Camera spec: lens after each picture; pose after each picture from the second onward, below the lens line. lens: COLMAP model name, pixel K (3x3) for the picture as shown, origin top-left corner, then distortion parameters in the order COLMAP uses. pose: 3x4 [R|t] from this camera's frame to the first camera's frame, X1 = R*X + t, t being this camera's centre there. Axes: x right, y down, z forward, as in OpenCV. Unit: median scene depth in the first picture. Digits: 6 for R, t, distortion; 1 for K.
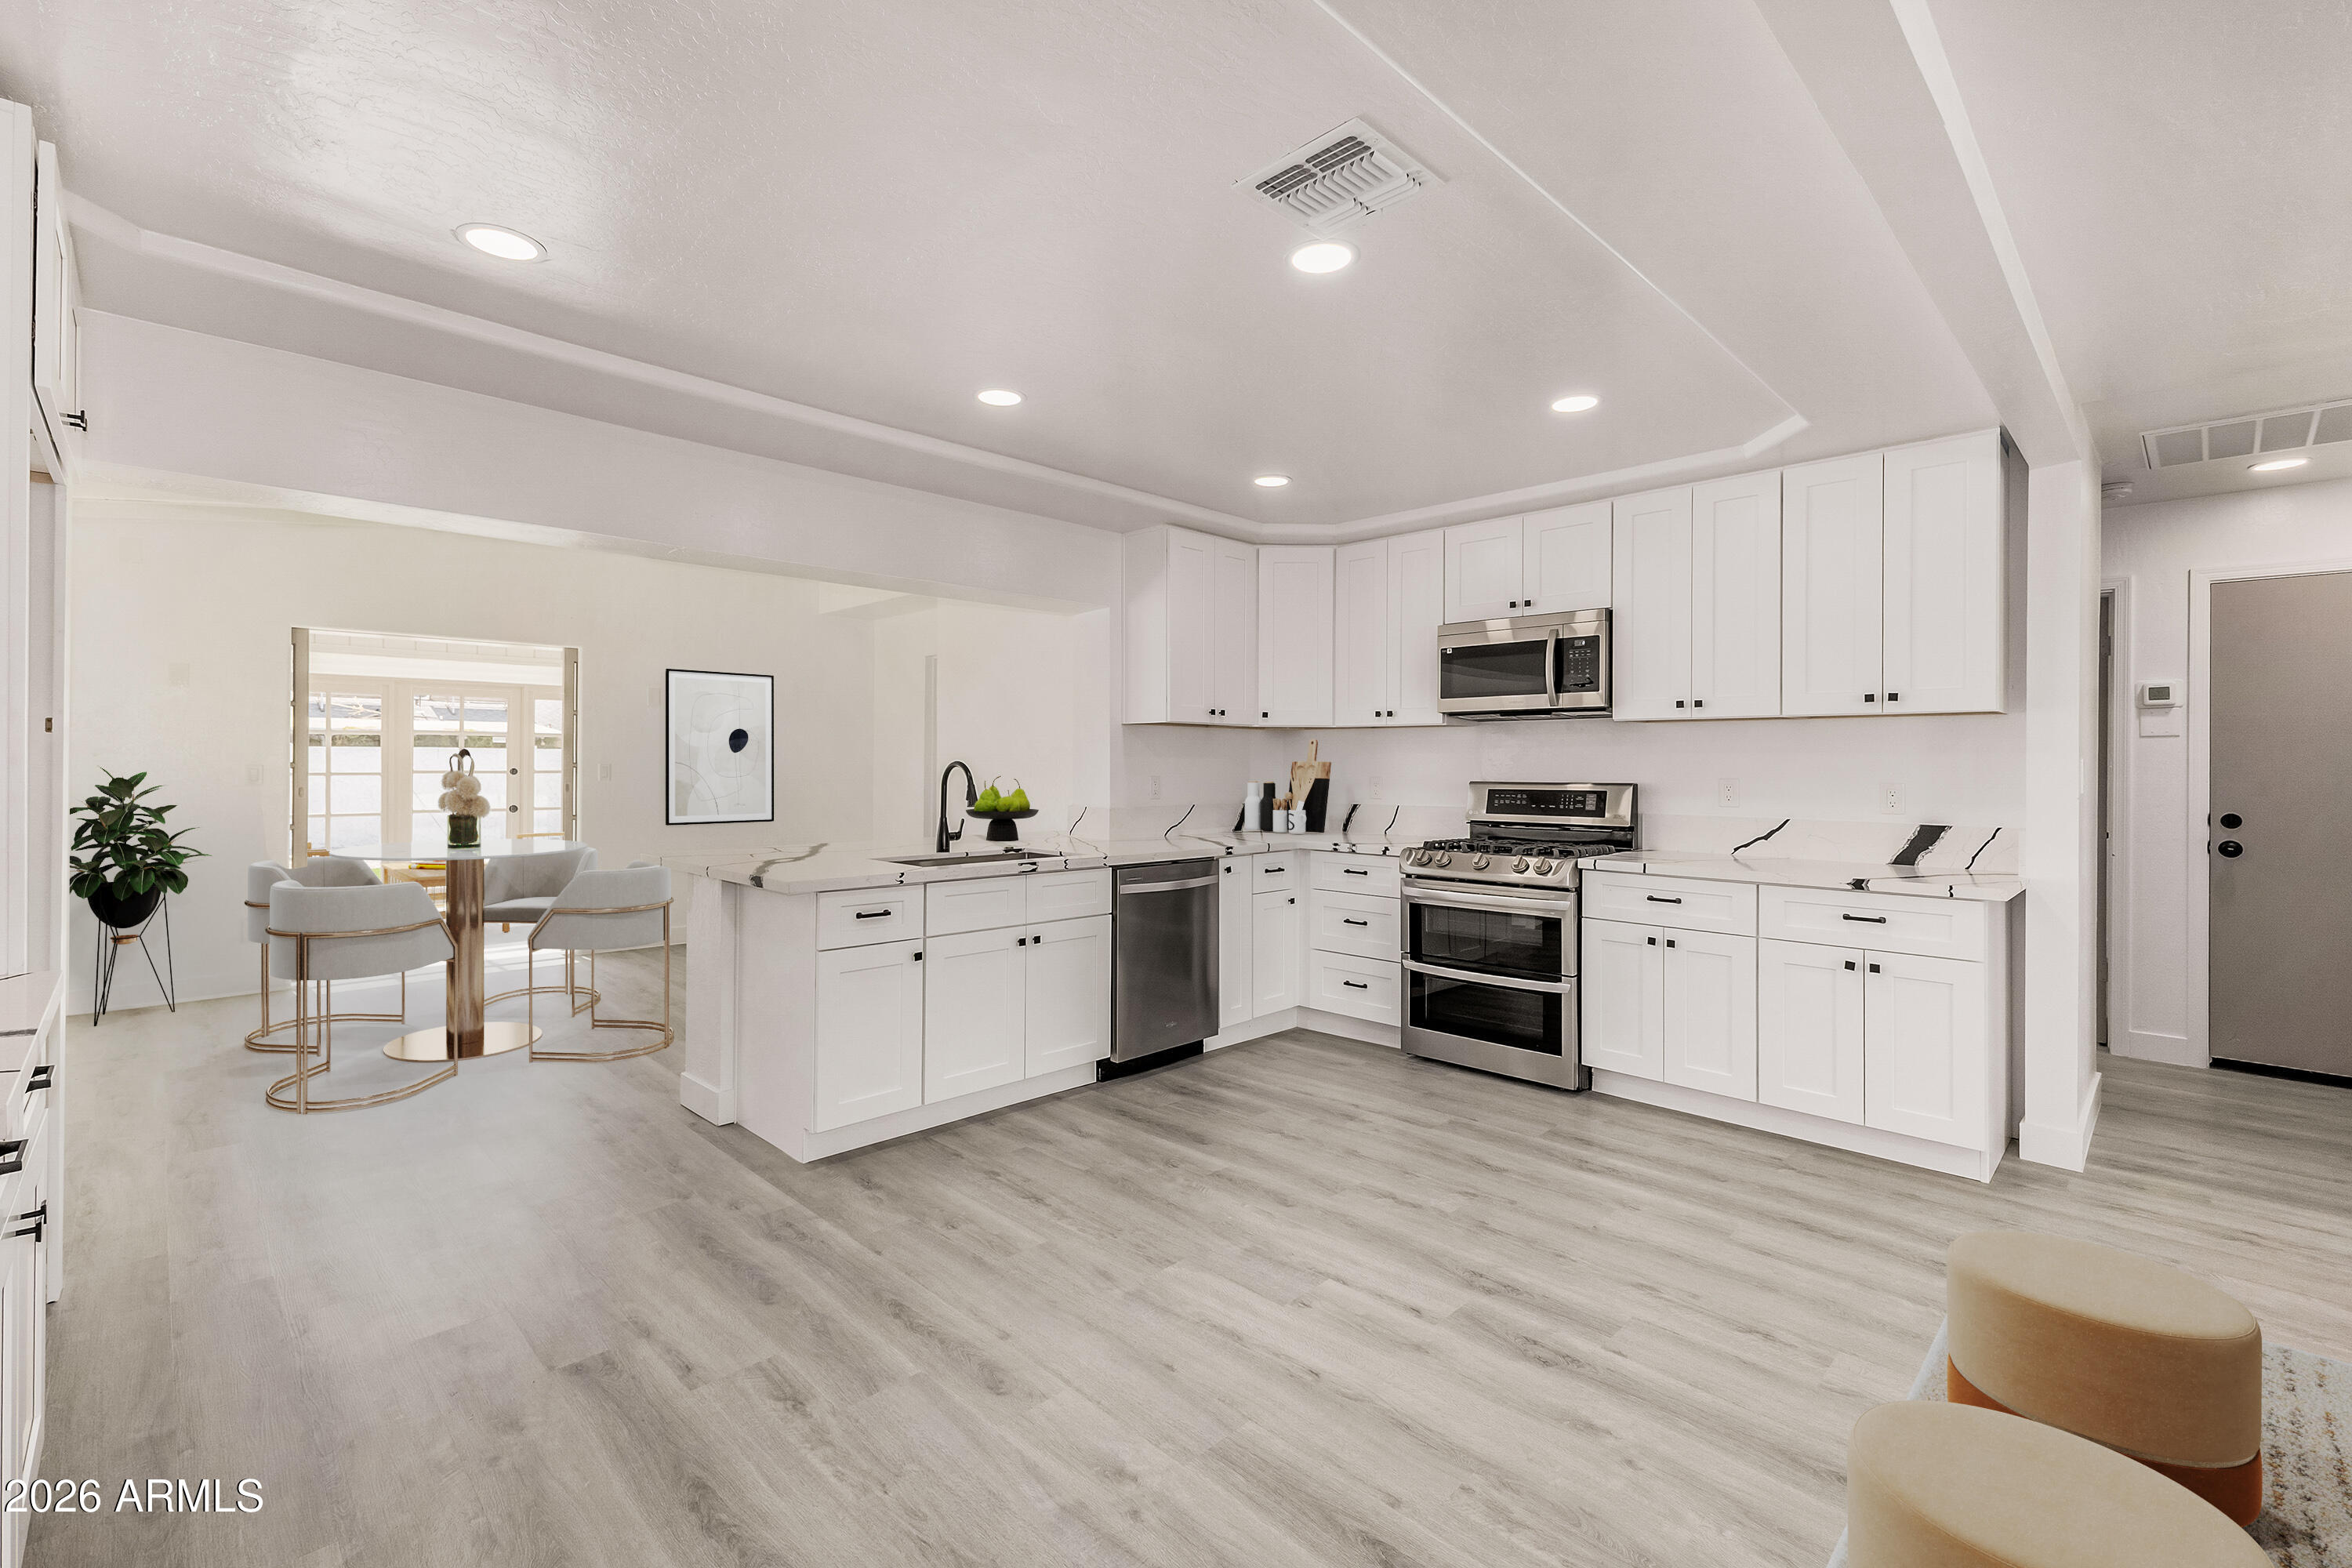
lens RADIAL K [[1021.7, 0, 1175.7], [0, 1021.7, 769.0], [0, 0, 1]] dist [0.010512, -0.001375]
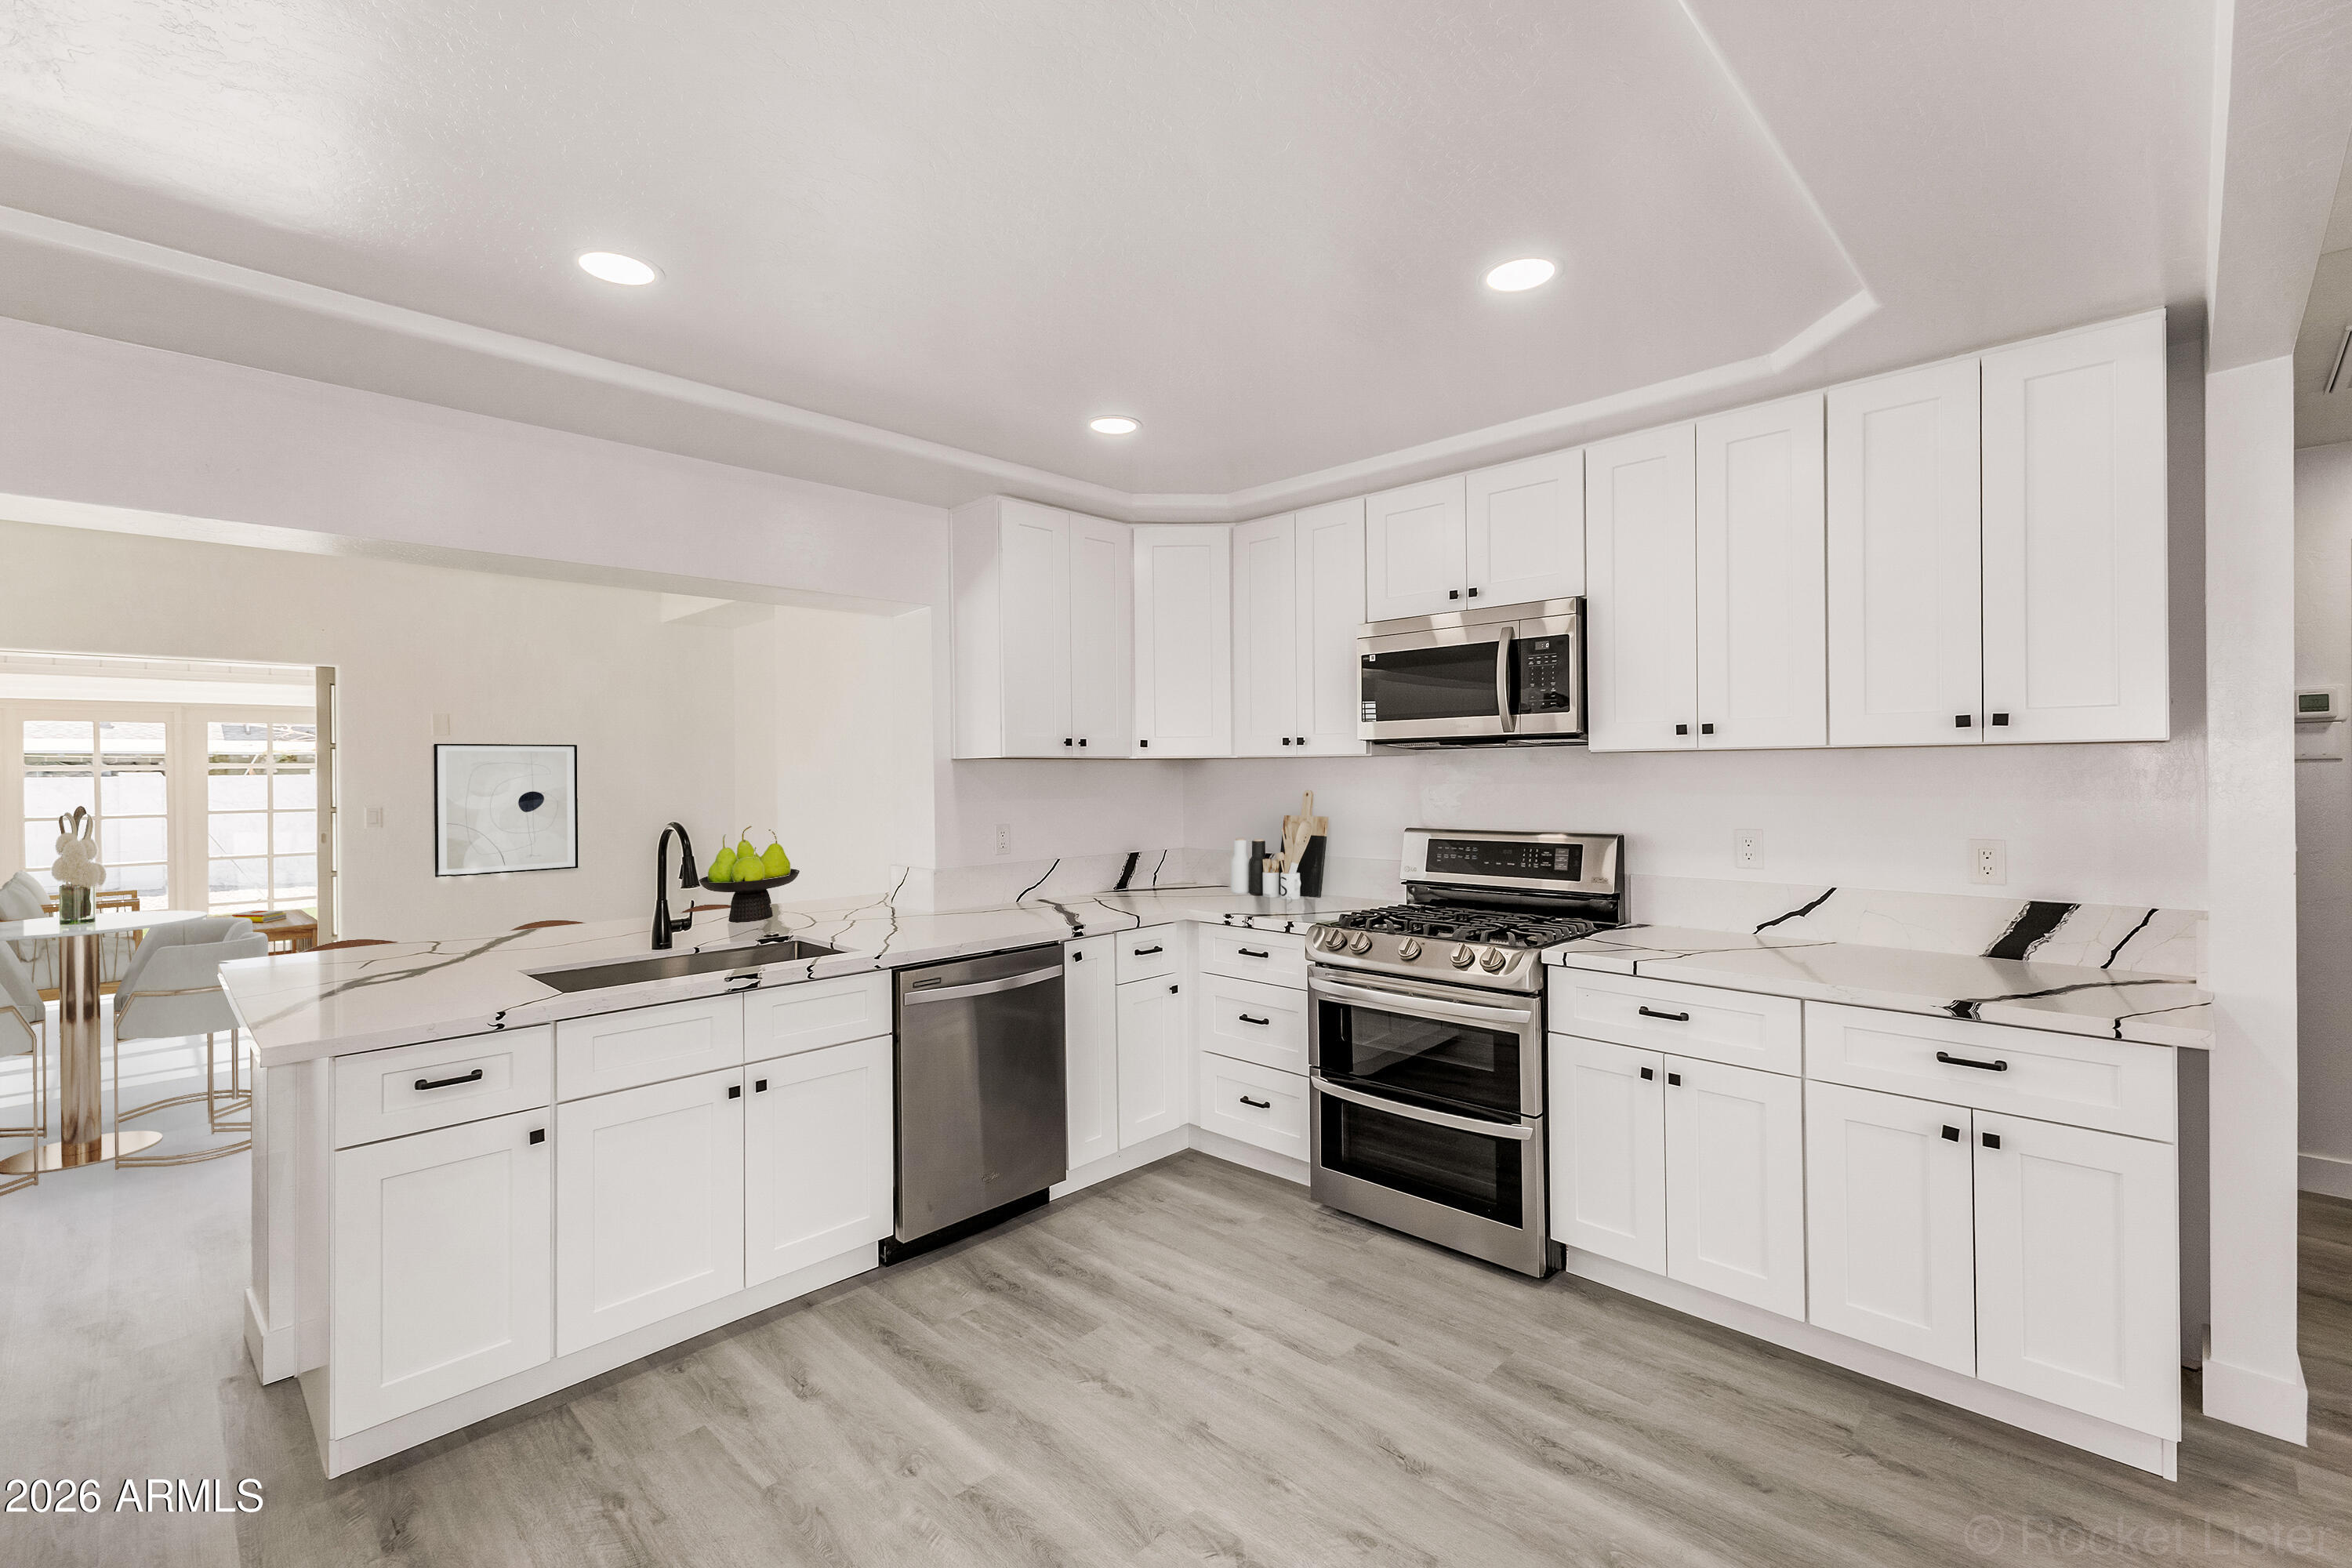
lens RADIAL K [[1021.7, 0, 1177.9], [0, 1021.7, 782.9], [0, 0, 1]] dist [0.010512, -0.001375]
pose [[0.999810, -0.014460, 0.013042, 0.139692], [0.014380, 0.999878, 0.006178, -0.037540], [-0.013130, -0.005990, 0.999896, 0.308952]]
